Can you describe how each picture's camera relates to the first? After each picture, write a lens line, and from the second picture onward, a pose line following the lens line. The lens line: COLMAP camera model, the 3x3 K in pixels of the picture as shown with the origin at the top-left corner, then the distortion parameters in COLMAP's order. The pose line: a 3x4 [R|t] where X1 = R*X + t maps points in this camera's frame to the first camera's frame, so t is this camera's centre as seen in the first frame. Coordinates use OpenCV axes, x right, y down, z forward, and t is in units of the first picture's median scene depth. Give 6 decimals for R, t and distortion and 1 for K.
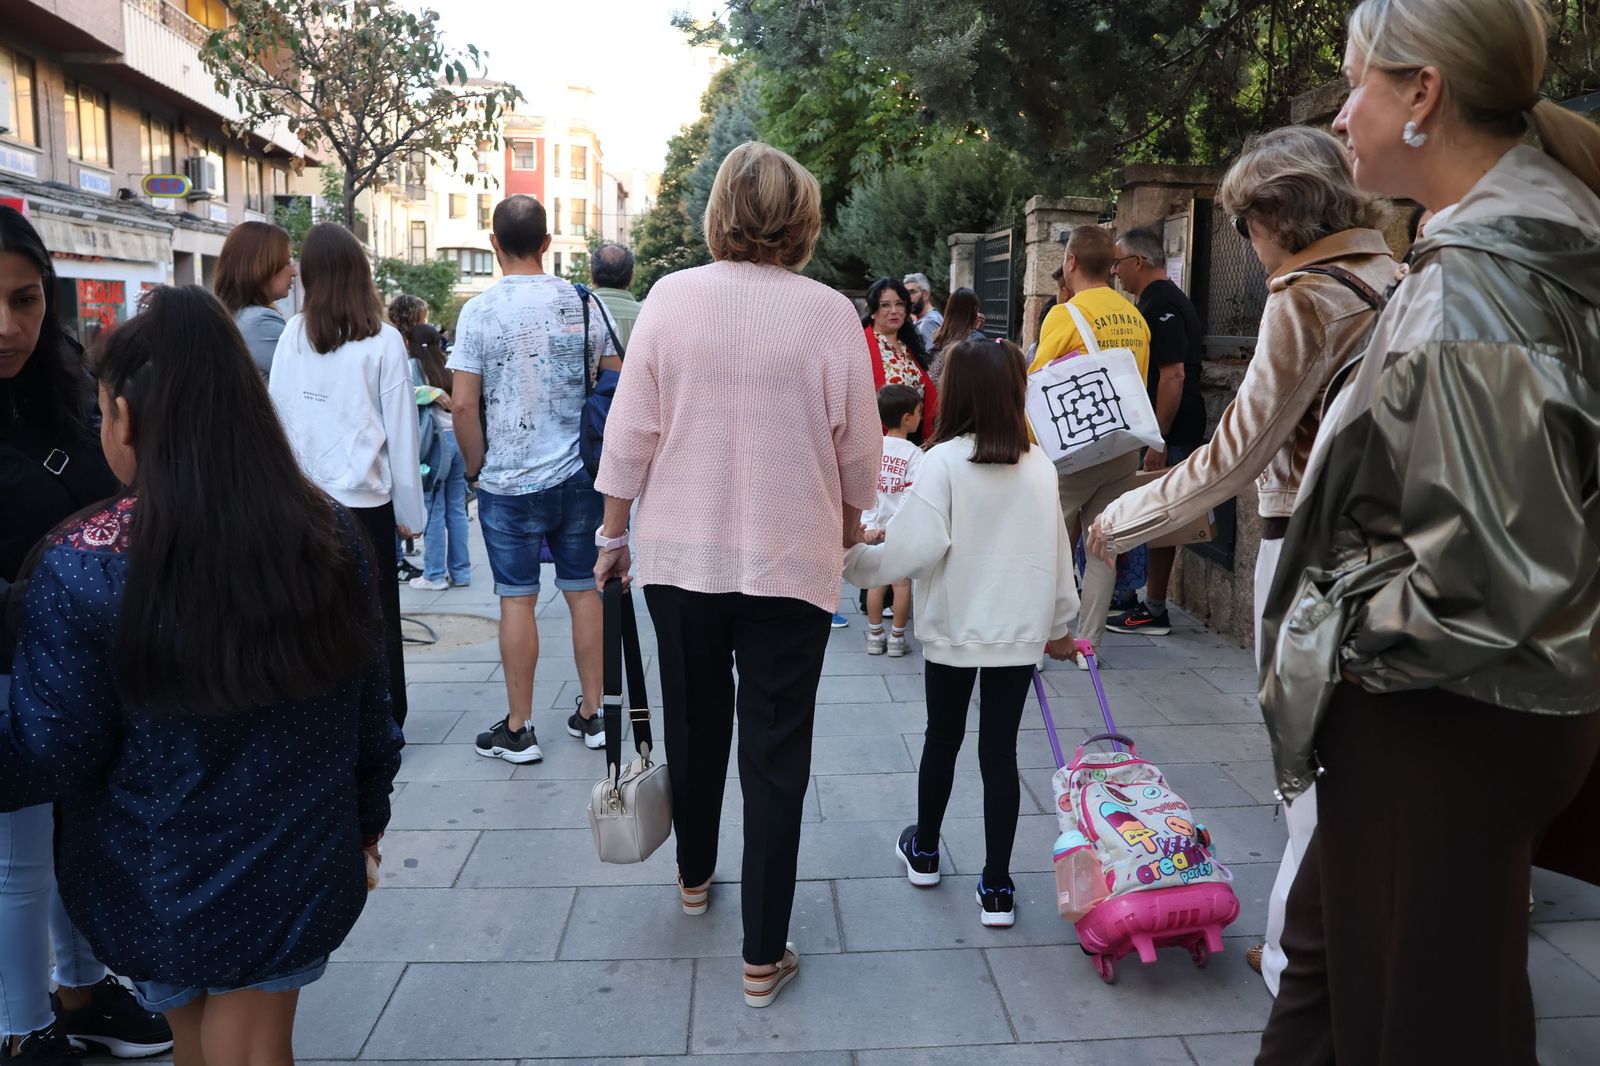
lens RADIAL K [[1348.5, 0, 800.0], [0, 1348.5, 533.0], [0, 0, 1]] dist [-0.152452, 0.131898]
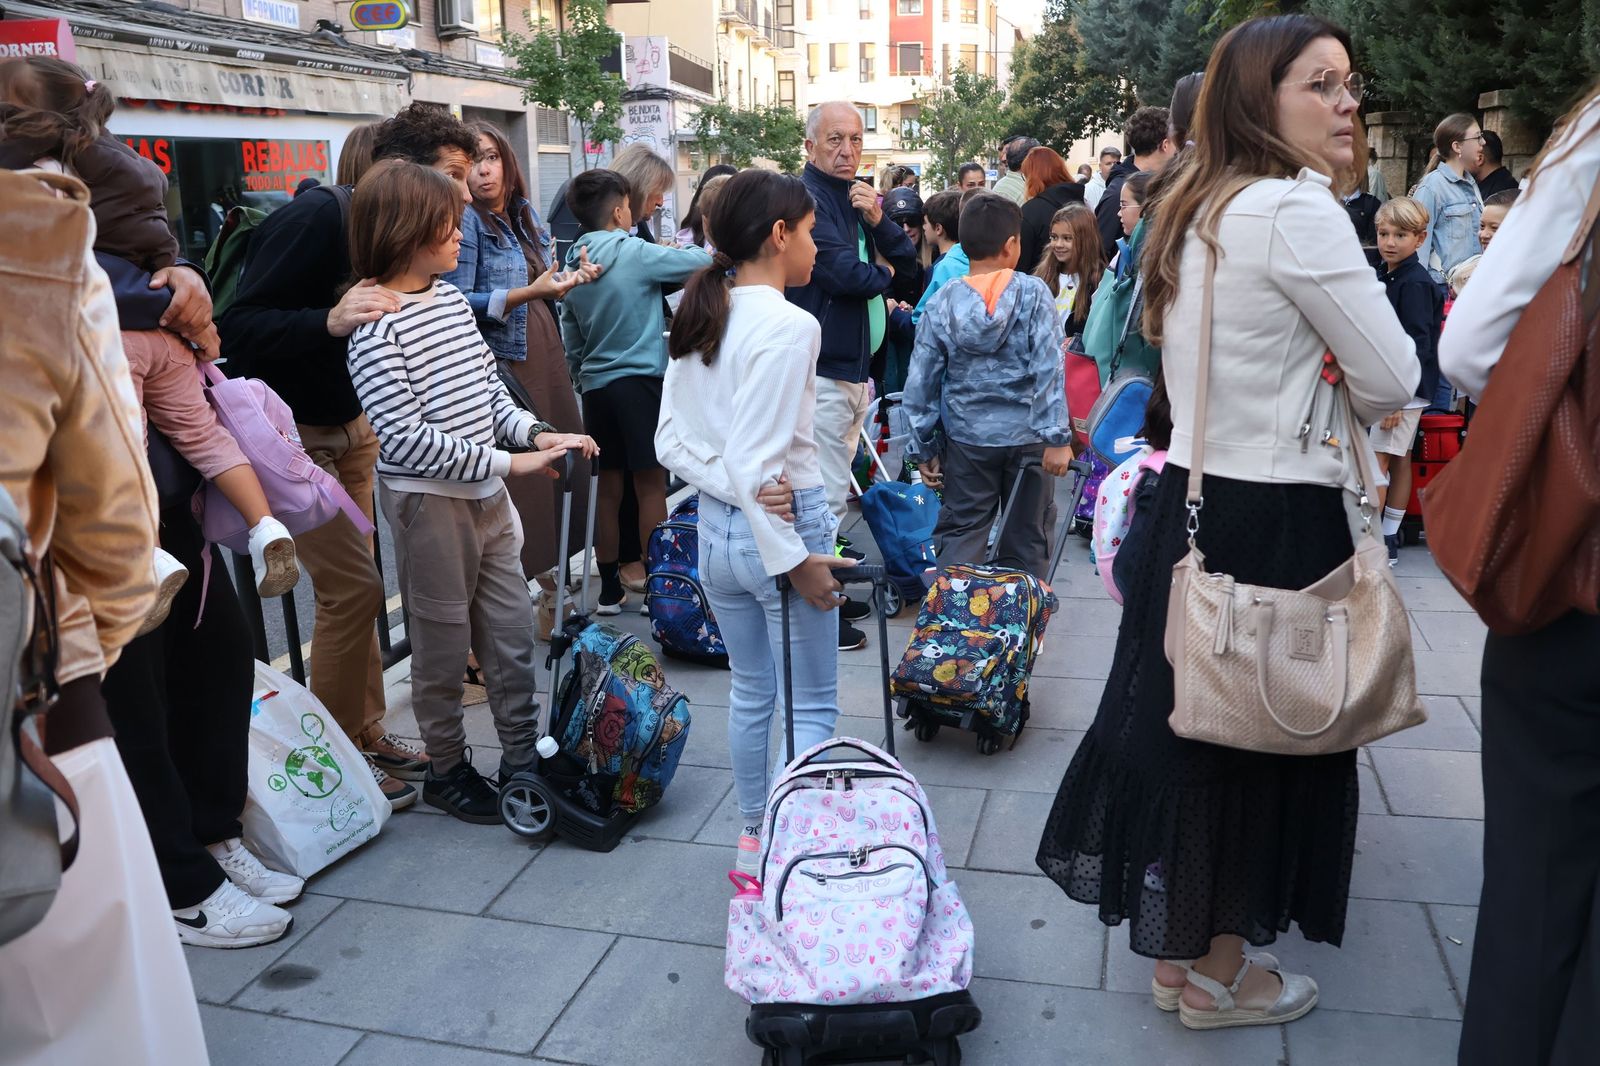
lens RADIAL K [[1334.7, 0, 800.0], [0, 1334.7, 533.0], [0, 0, 1]] dist [-0.159671, 0.124592]
pose [[0.956620, 0.046500, -0.287605, -0.015080], [-0.016108, 0.994112, 0.107151, -0.048471], [0.290894, -0.097870, 0.951736, 0.325206]]
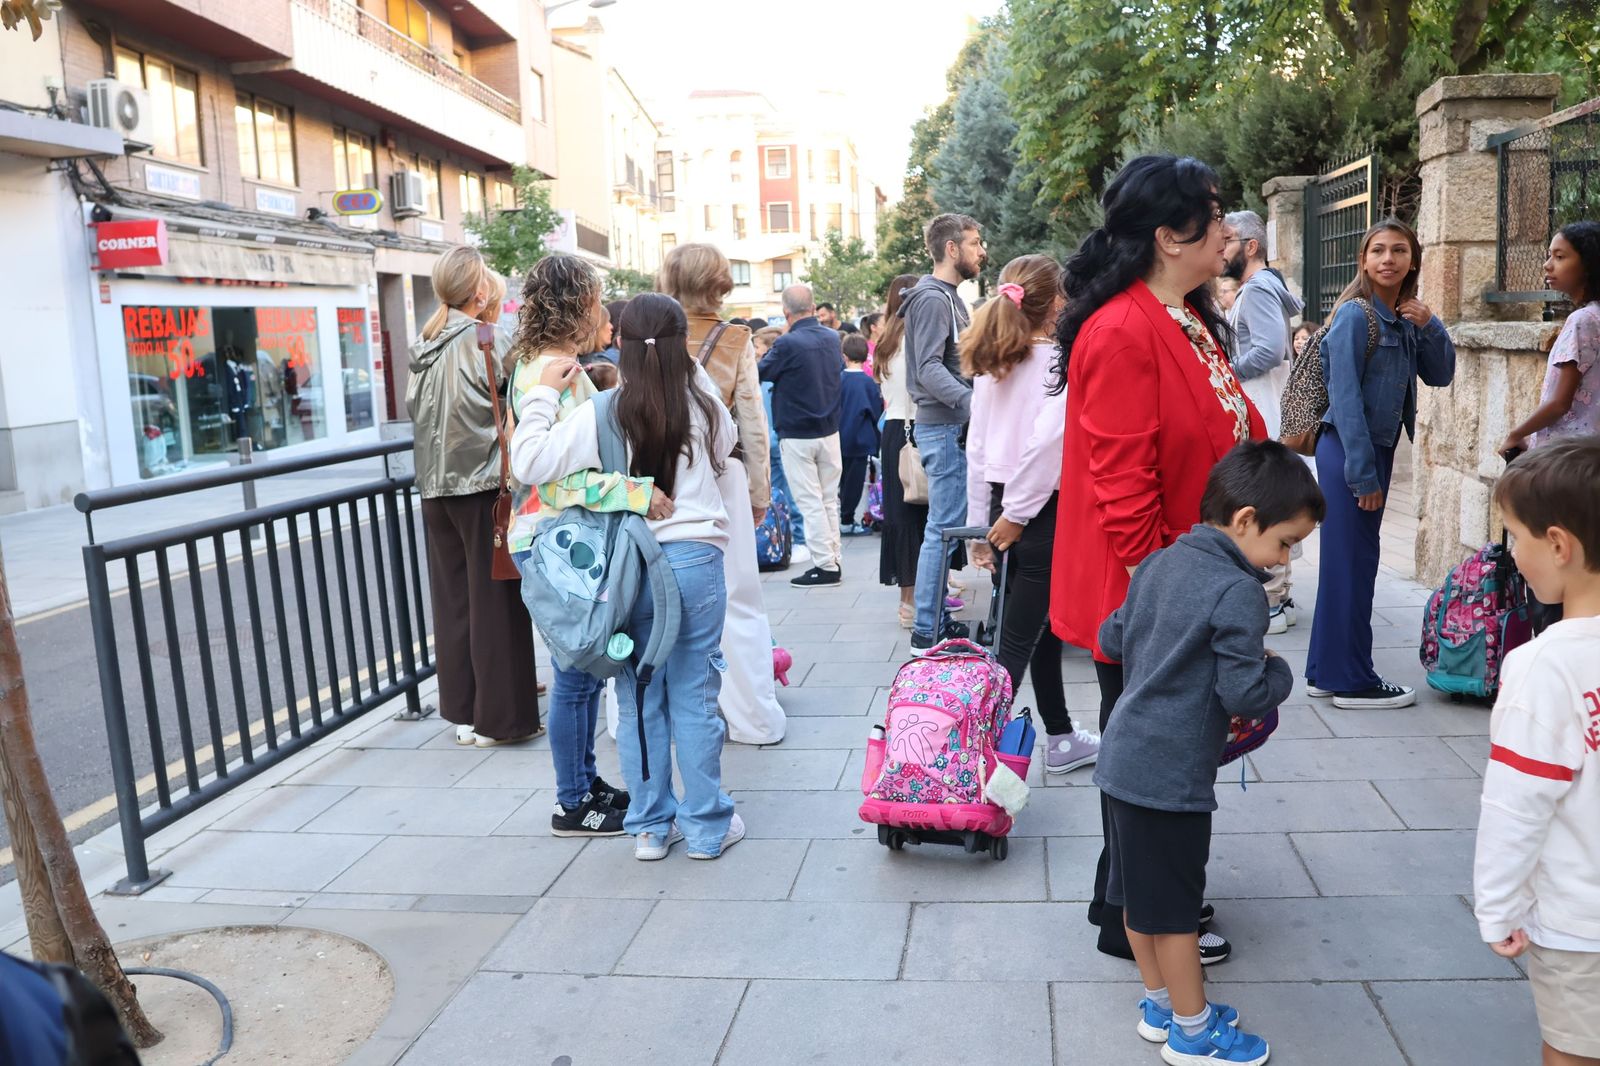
lens RADIAL K [[1334.7, 0, 800.0], [0, 1334.7, 533.0], [0, 0, 1]] dist [-0.159671, 0.124592]
pose [[0.979195, -0.022653, -0.201652, 0.001577], [0.022453, 0.999743, -0.003283, -0.022519], [0.201674, -0.001313, 0.979452, 0.163595]]
